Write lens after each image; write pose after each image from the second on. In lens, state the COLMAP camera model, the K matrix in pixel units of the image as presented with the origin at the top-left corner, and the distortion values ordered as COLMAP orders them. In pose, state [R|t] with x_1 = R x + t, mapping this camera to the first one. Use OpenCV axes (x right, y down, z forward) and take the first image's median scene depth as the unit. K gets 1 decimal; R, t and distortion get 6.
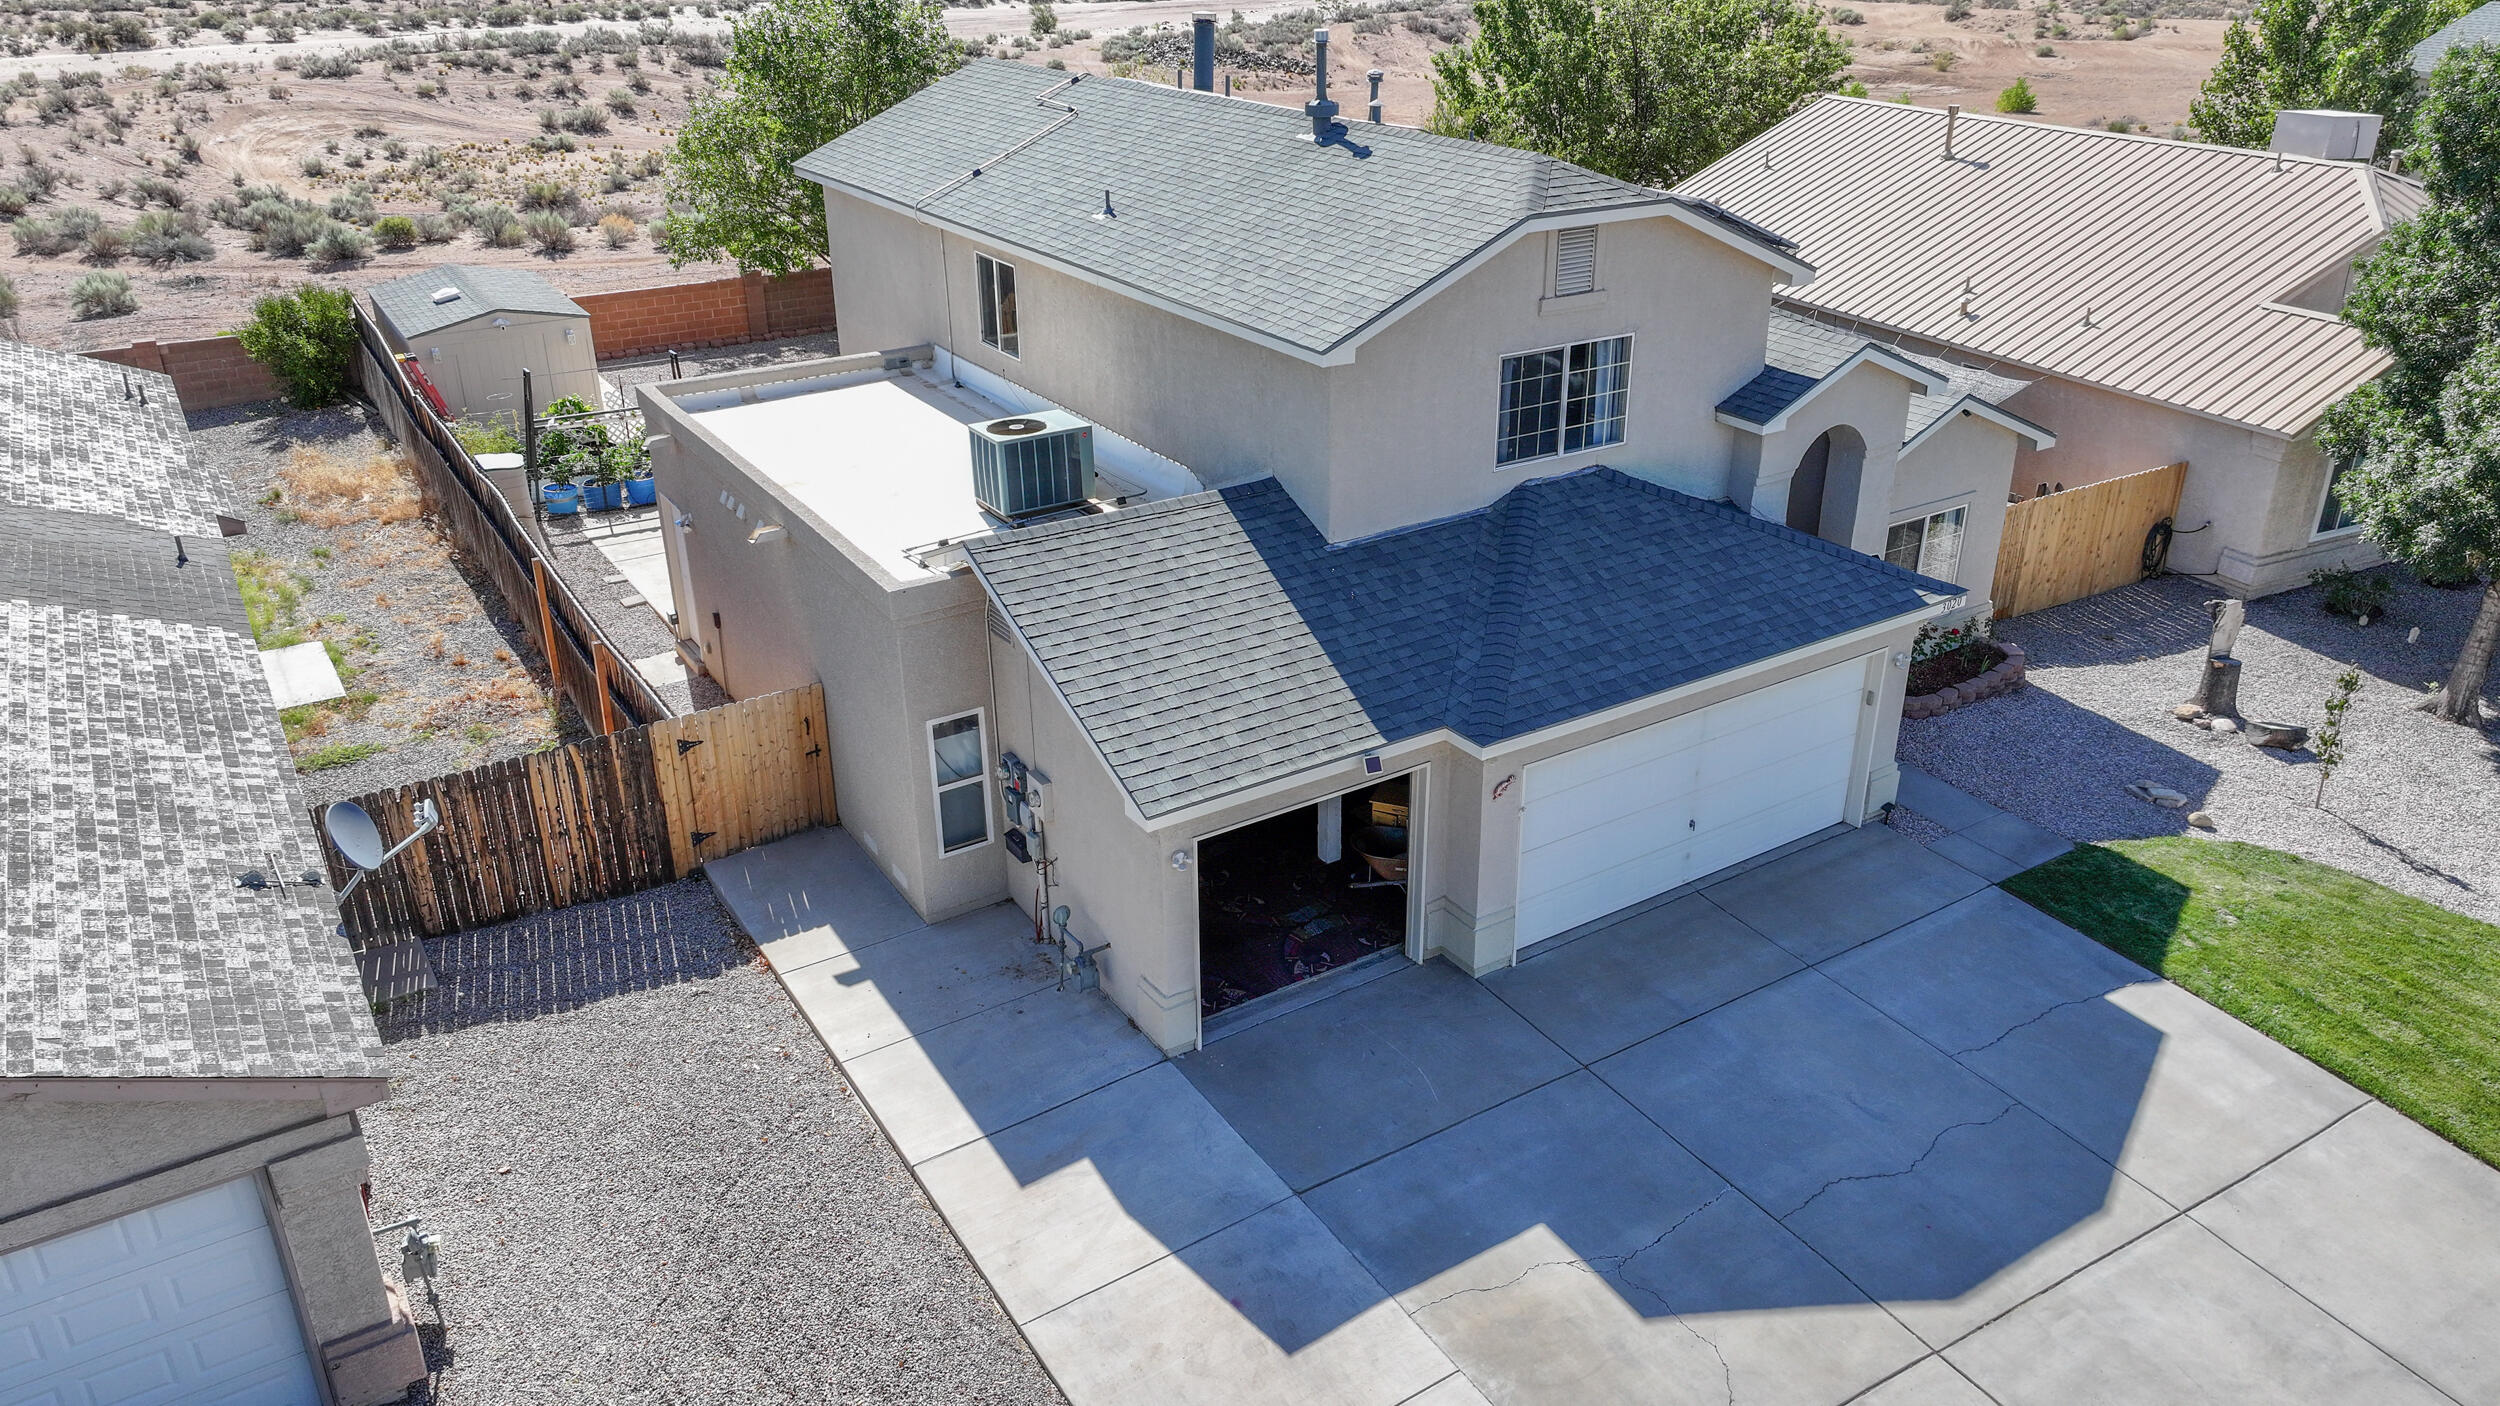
lens RADIAL K [[1735.7, 0, 1196.4], [0, 1735.7, 719.6], [0, 0, 1]] dist [-0.004946, -0.001644]
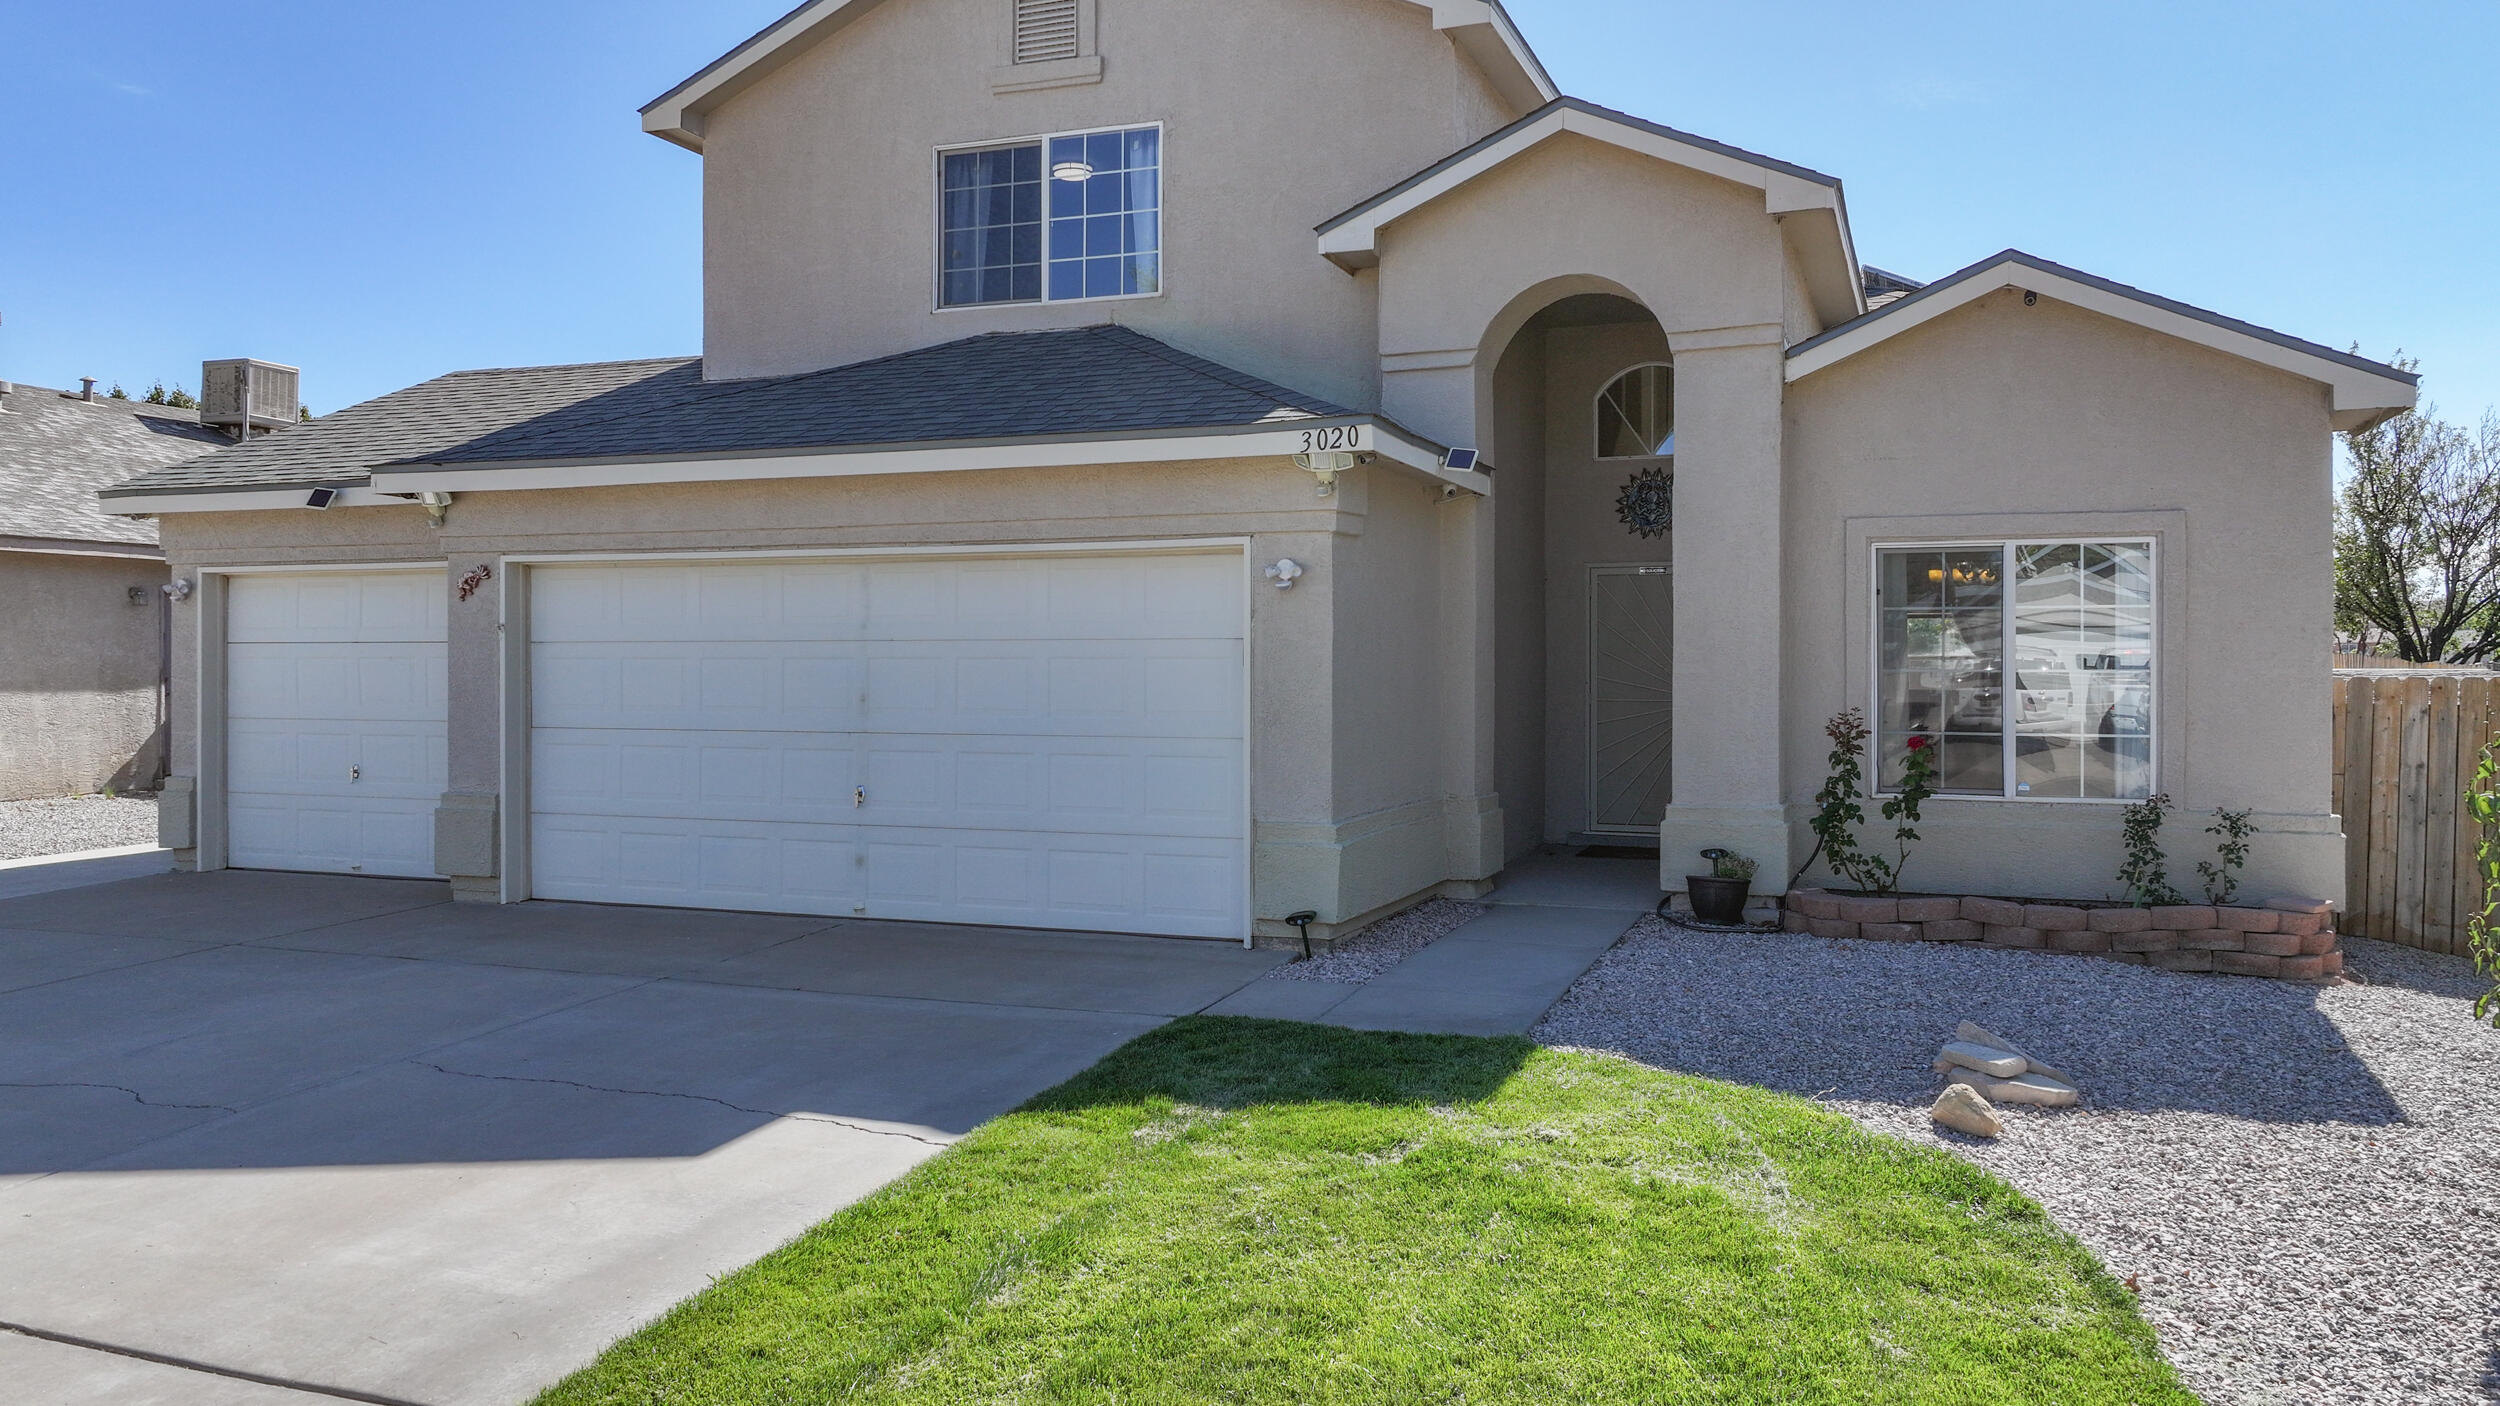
lens RADIAL K [[1808.4, 0, 1250.0], [0, 1808.4, 703.0], [0, 0, 1]] dist [-0.000904, 0.008442]
pose [[0.604866, 0.028396, -0.795821, 0.843123], [-0.355064, 0.904142, -0.237607, 0.129566], [0.712788, 0.426287, 0.556967, 0.755630]]
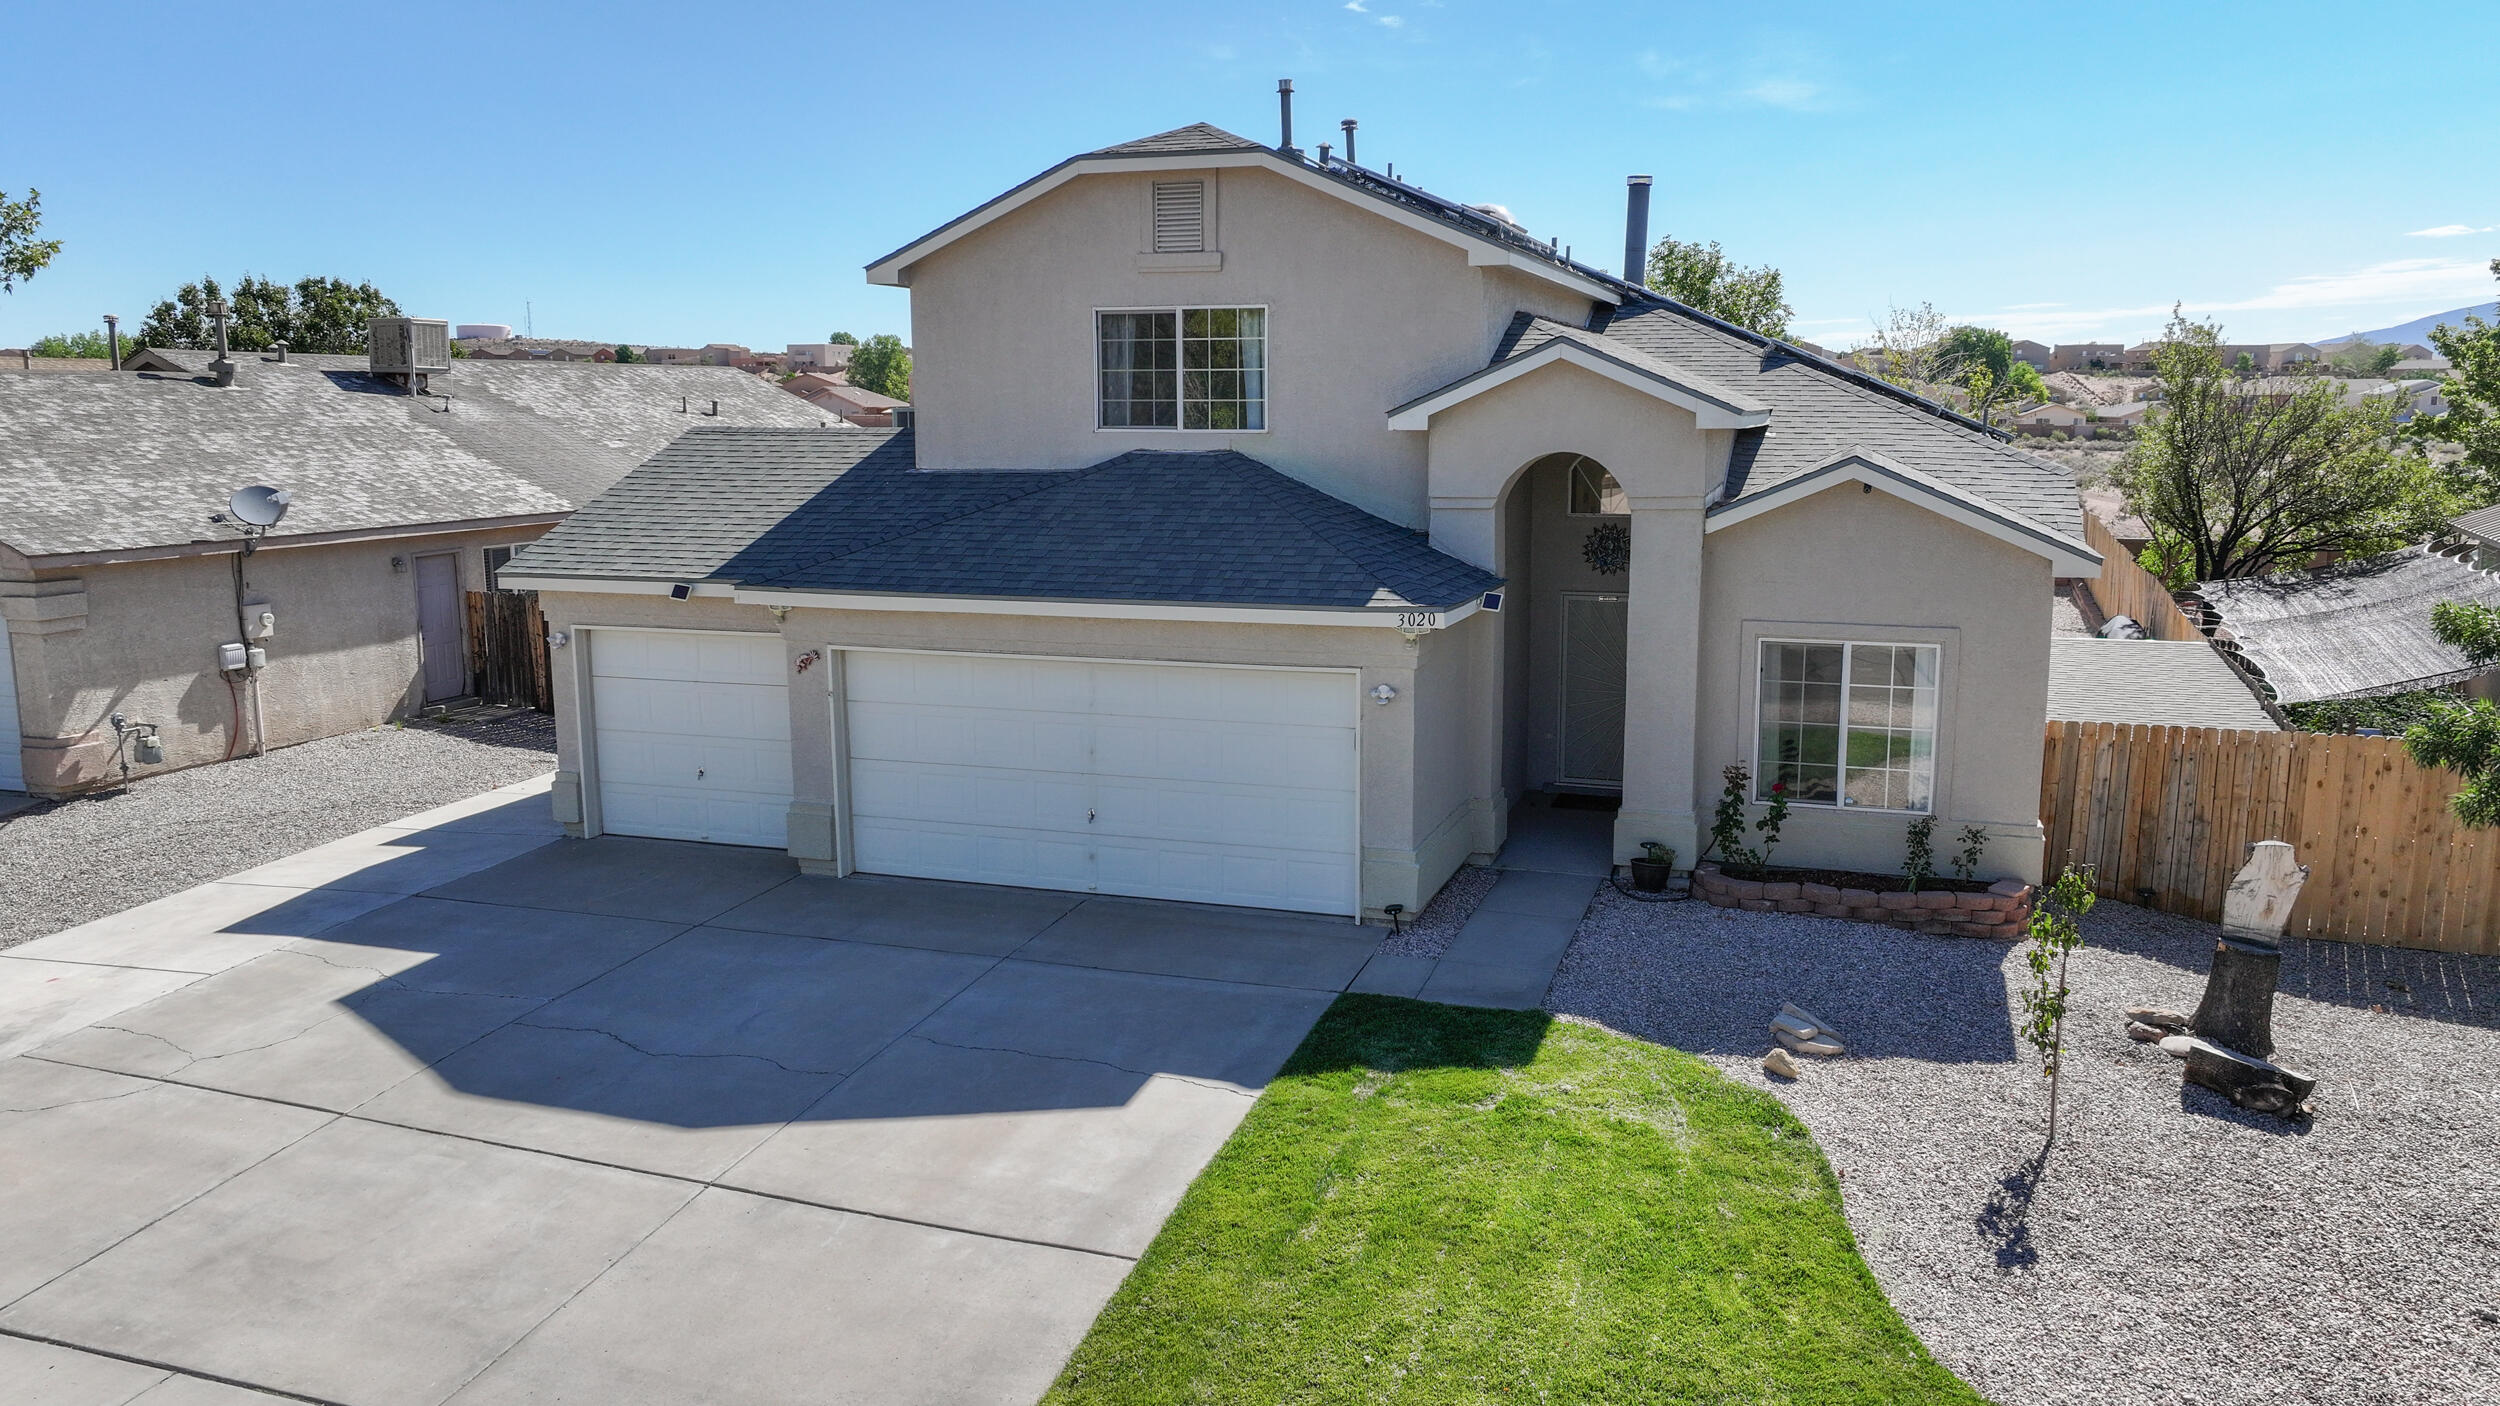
lens RADIAL K [[1754.9, 0, 1246.0], [0, 1754.9, 738.0], [0, 0, 1]] dist [0.001826, 0.004041]
pose [[0.630868, 0.146872, -0.761862, 1.003226], [-0.339968, 0.934969, -0.101271, 0.087833], [0.697443, 0.322897, 0.639774, 0.489712]]
